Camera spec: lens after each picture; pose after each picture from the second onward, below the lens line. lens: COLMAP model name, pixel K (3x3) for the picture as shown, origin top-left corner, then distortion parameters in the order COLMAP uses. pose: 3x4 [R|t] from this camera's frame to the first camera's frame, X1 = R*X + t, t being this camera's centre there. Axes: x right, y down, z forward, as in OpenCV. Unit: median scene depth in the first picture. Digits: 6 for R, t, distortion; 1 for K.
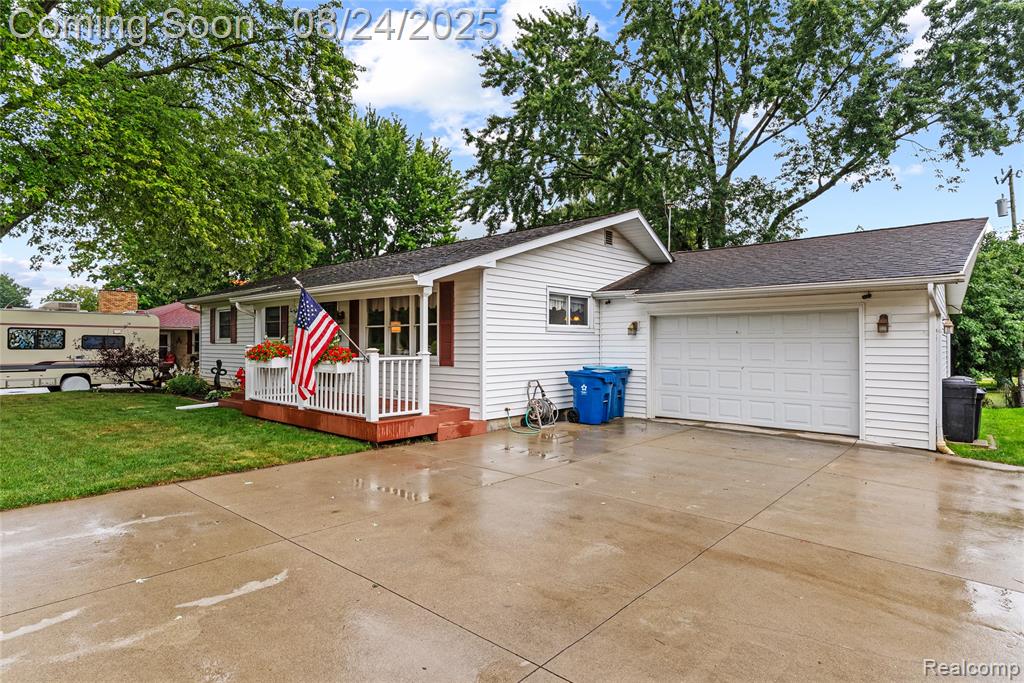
lens RADIAL K [[551.2, 0, 514.8], [0, 551.2, 342.0], [0, 0, 1]] dist [0.005138, 0.002557]
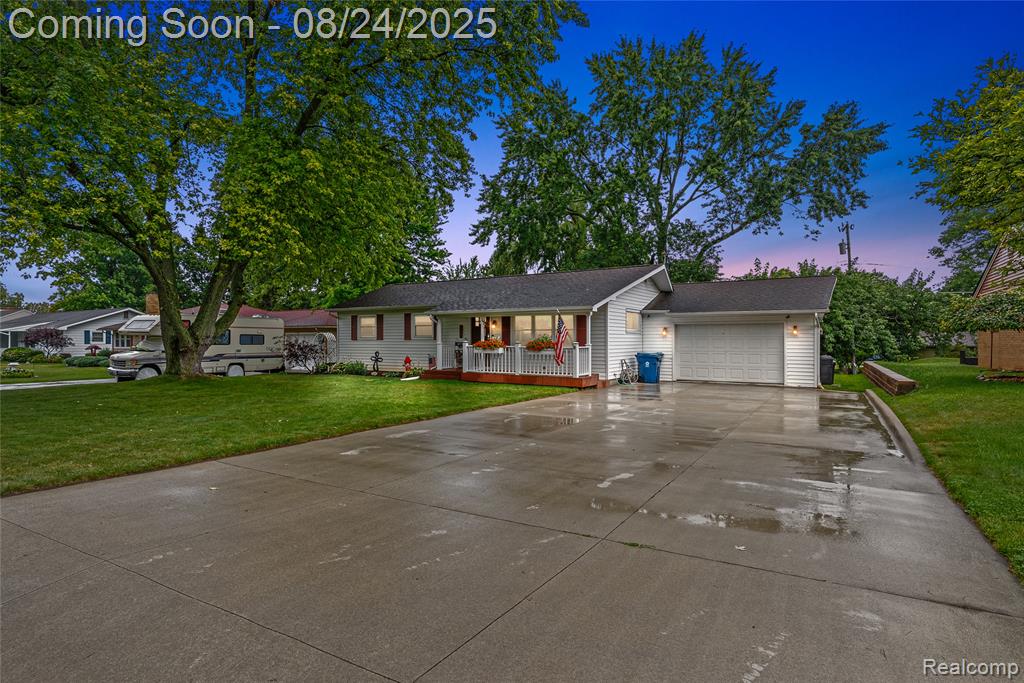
lens RADIAL K [[551.2, 0, 510.0], [0, 551.2, 340.8], [0, 0, 1]] dist [0.005138, 0.002557]
pose [[0.983665, -0.002722, 0.179986, -0.344544], [0.001652, 0.999980, 0.006090, -0.002948], [-0.179999, -0.005693, 0.983650, -0.387457]]
